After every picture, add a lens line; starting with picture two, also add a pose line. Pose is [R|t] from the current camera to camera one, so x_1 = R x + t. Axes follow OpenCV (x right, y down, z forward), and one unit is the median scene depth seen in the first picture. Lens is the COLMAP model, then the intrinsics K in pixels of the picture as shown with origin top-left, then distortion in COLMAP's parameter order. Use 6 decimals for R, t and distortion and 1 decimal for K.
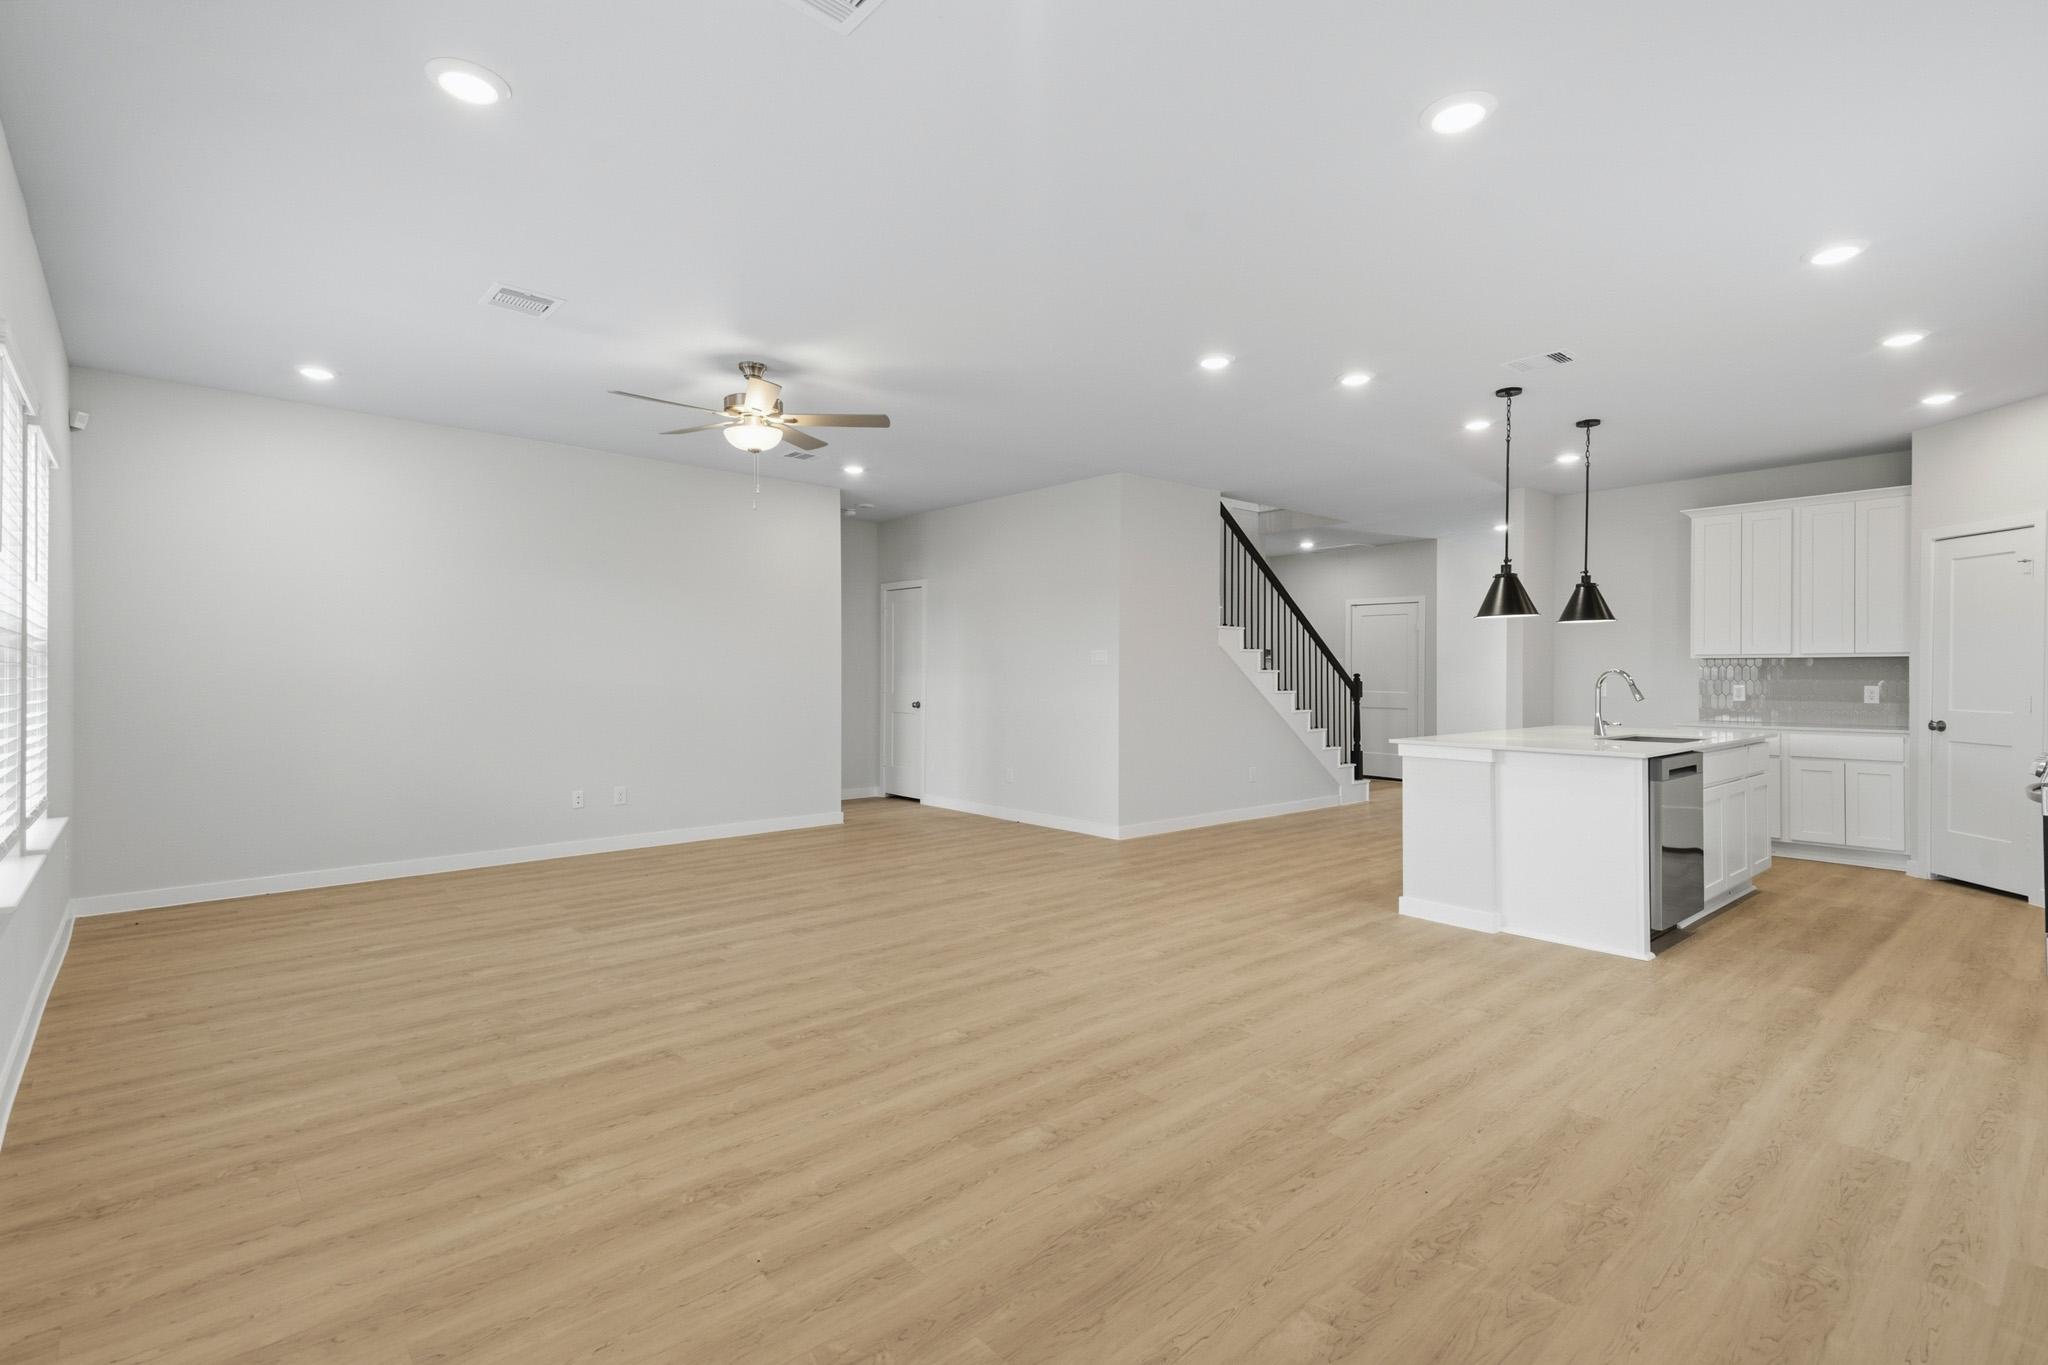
lens RADIAL K [[955.2, 0, 1033.8], [0, 955.2, 672.0], [0, 0, 1]] dist [0.051276, -0.015885]
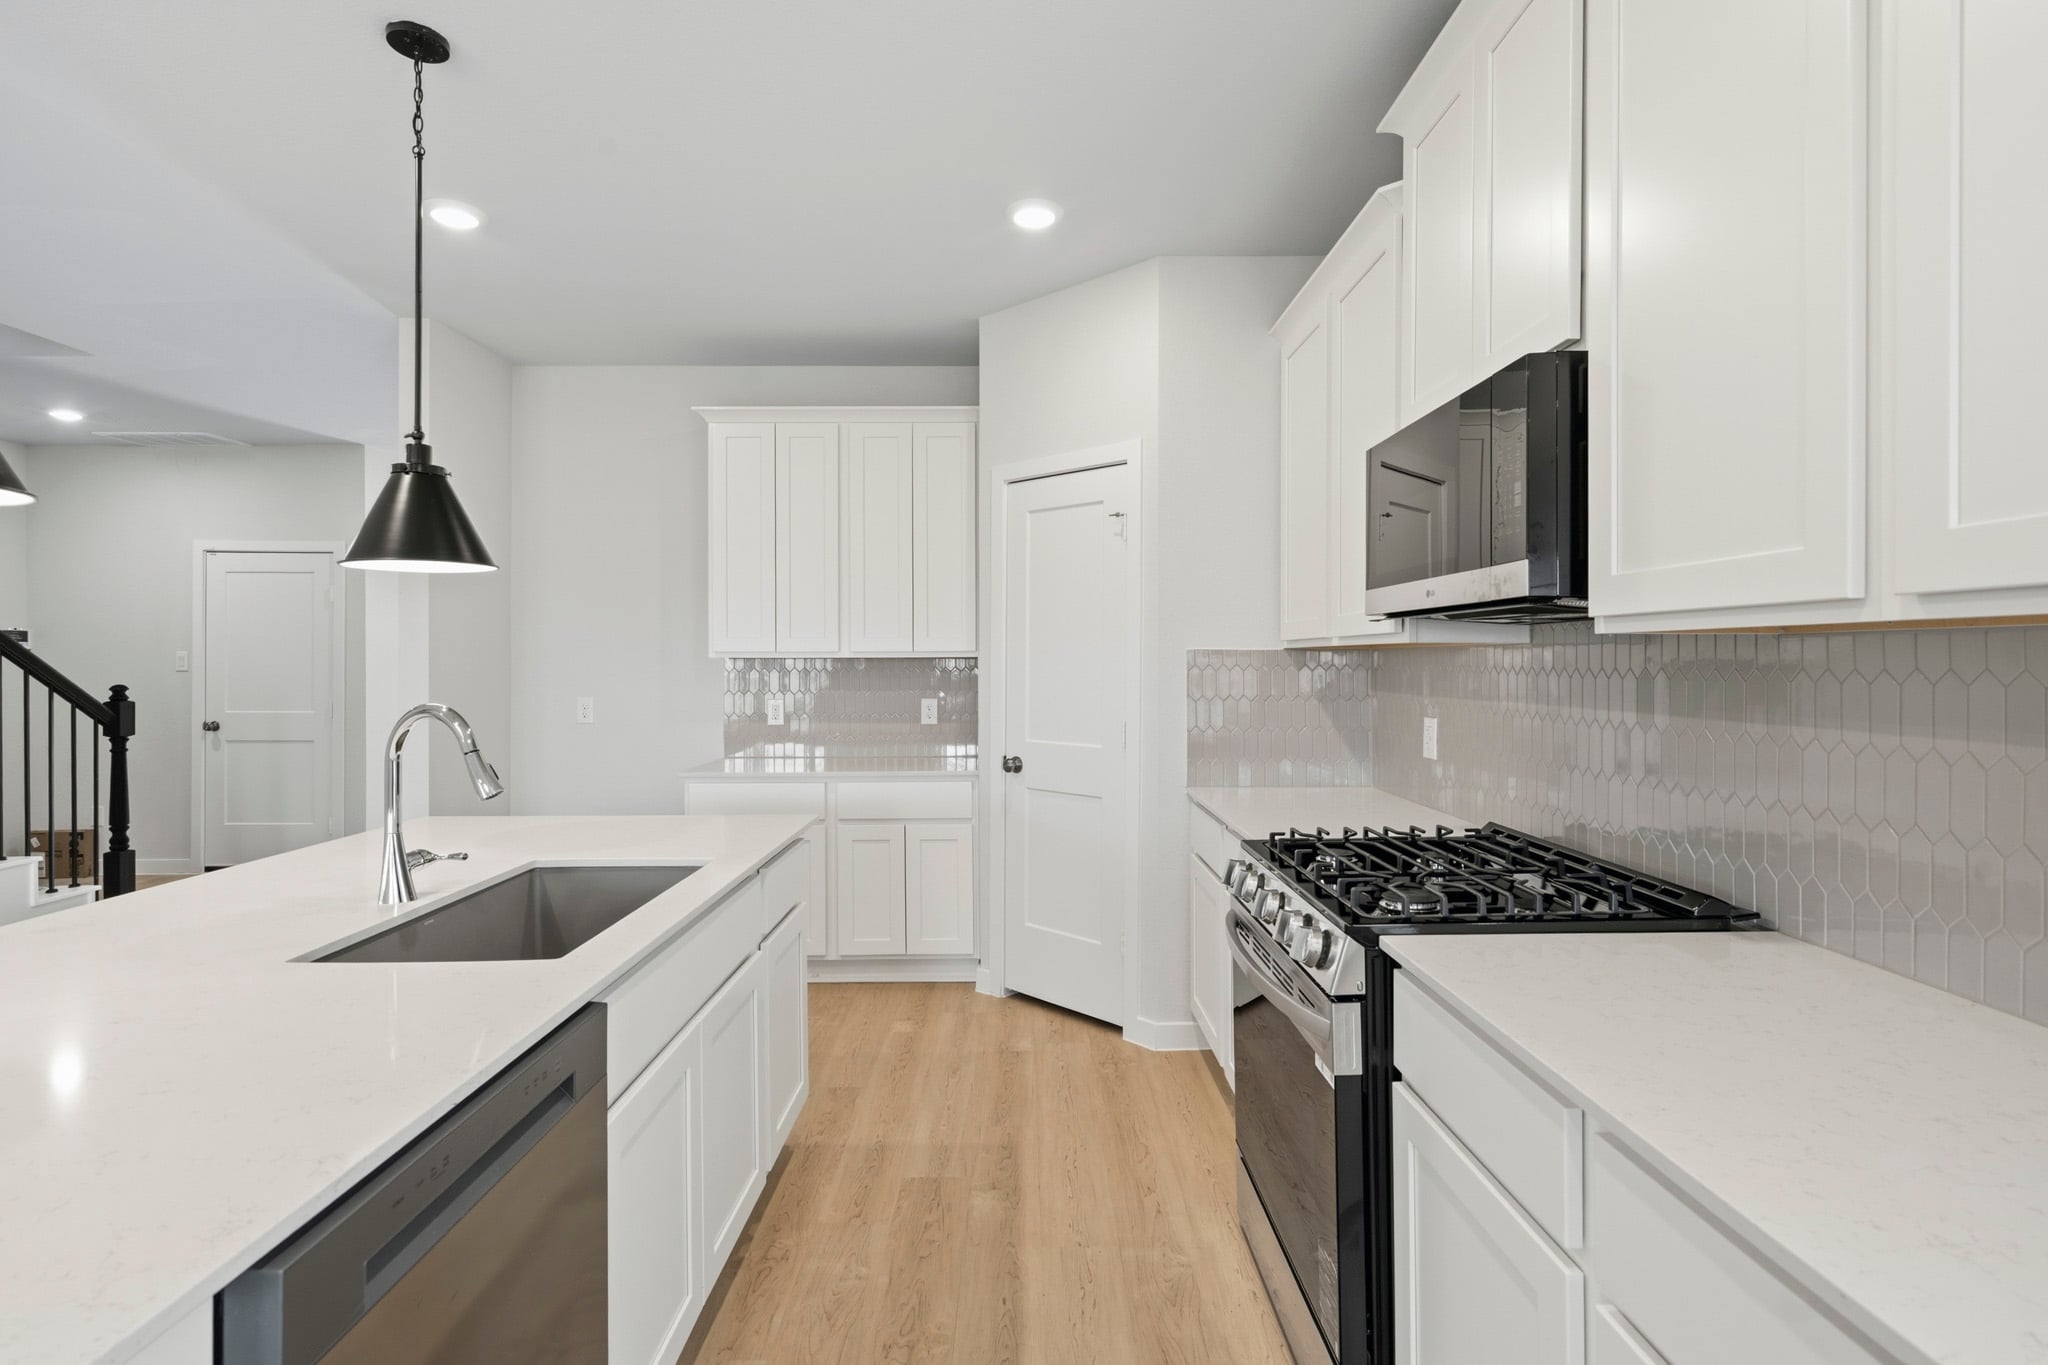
lens RADIAL K [[973.0, 0, 1028.7], [0, 973.0, 660.7], [0, 0, 1]] dist [-0.014108, -0.000101]
pose [[0.657642, -0.002228, 0.753327, 0.434352], [0.002237, 0.999997, 0.001005, -0.014998], [-0.753327, 0.001024, 0.657645, 0.563784]]
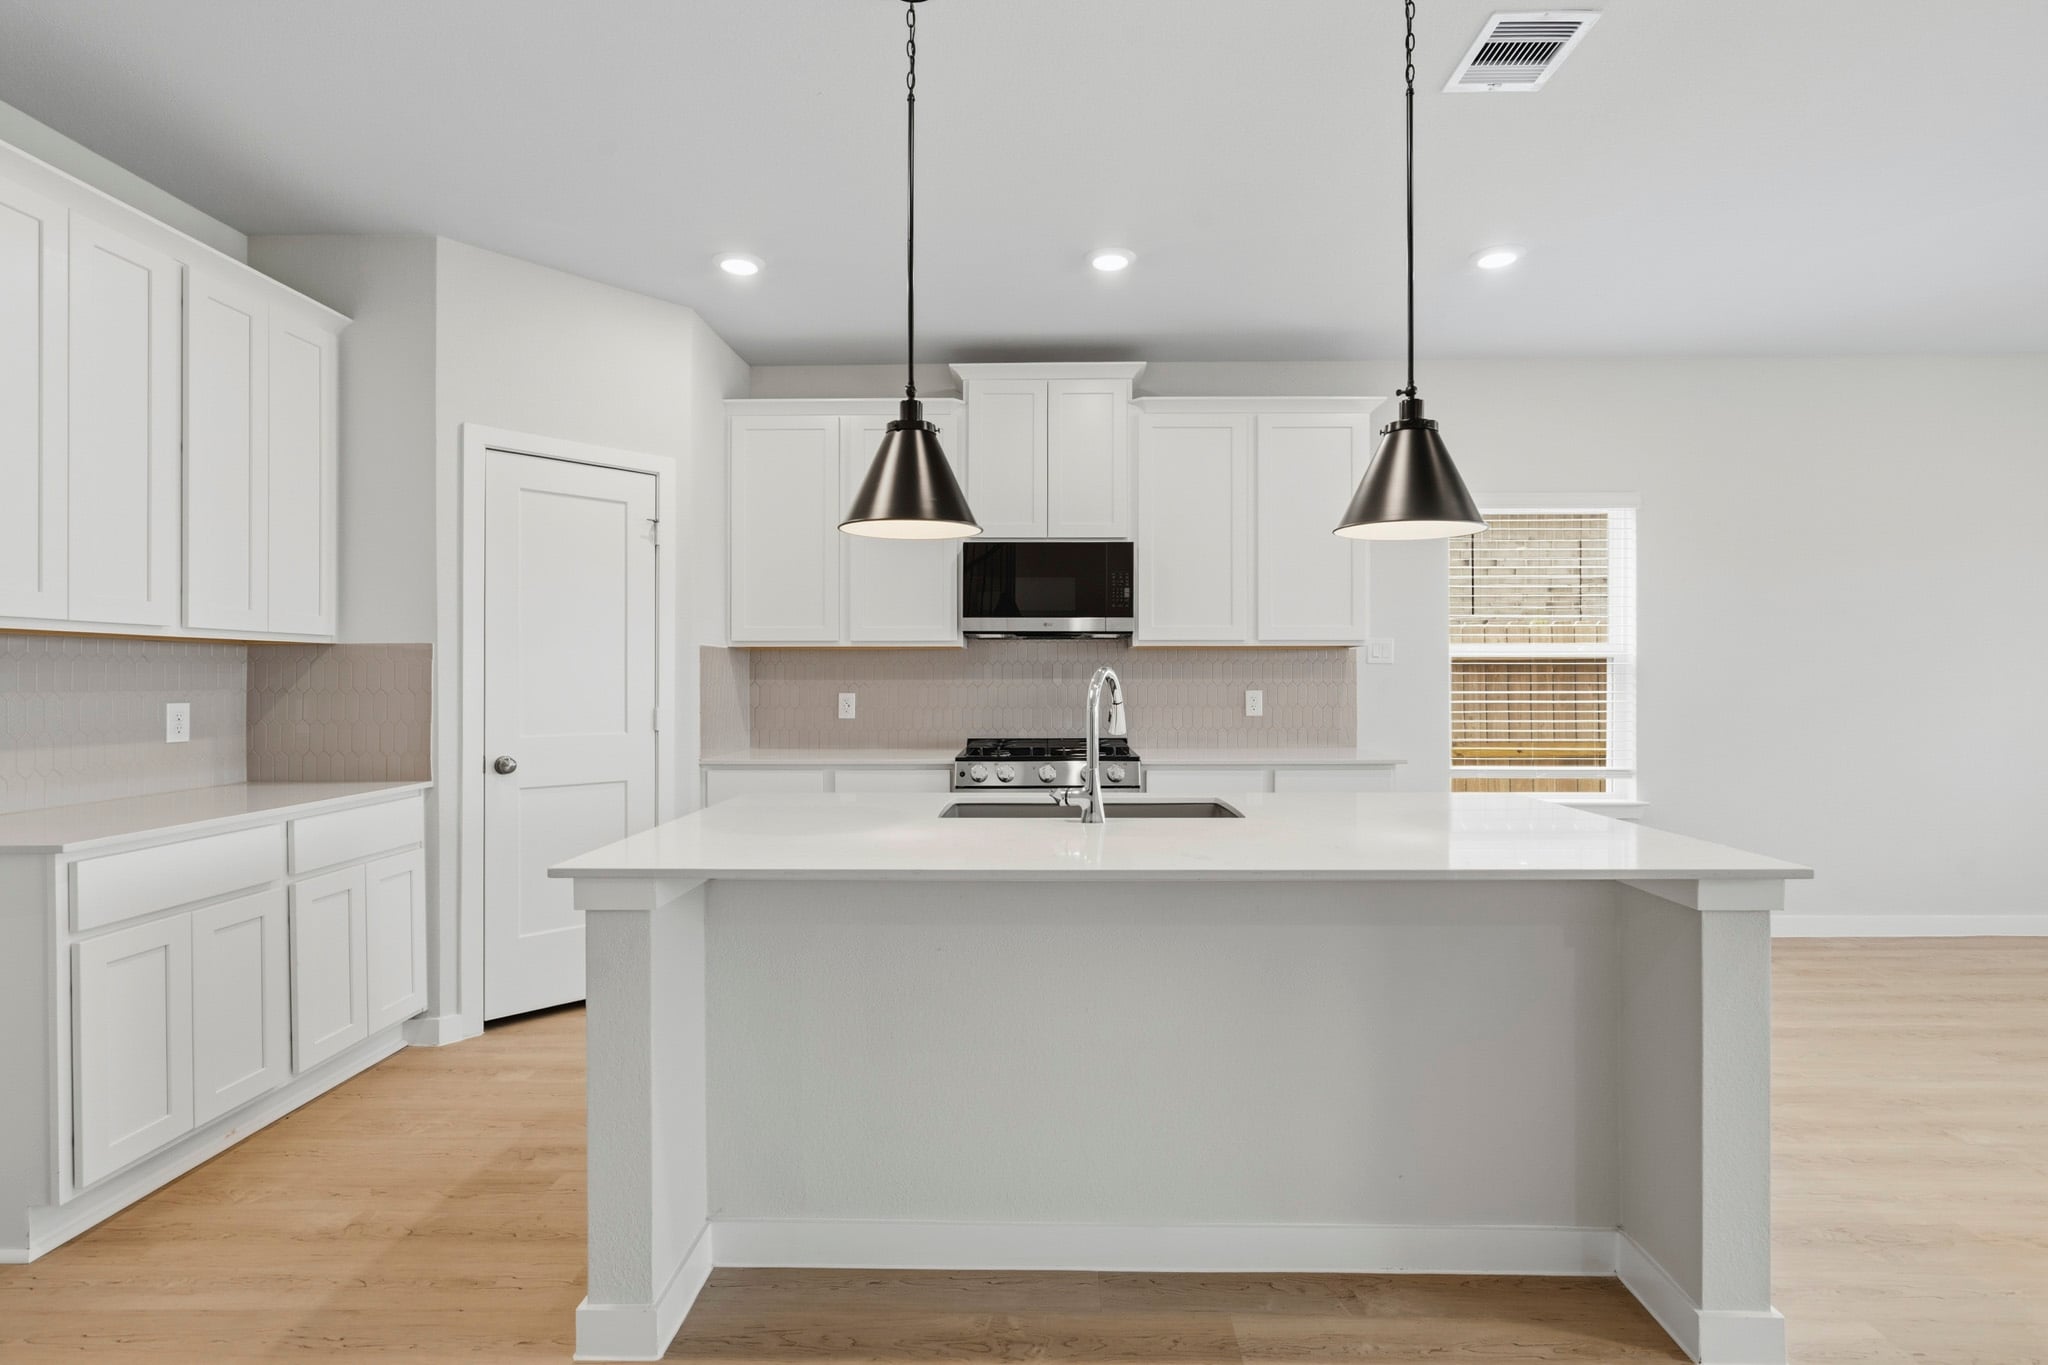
lens RADIAL K [[982.0, 0, 1032.7], [0, 982.0, 674.9], [0, 0, 1]] dist [-0.001870, 0.000176]
pose [[-0.740340, 0.002510, 0.672228, 0.287294], [-0.002037, 0.999980, -0.005978, 0.003757], [-0.672230, -0.005795, -0.740320, 1.214449]]
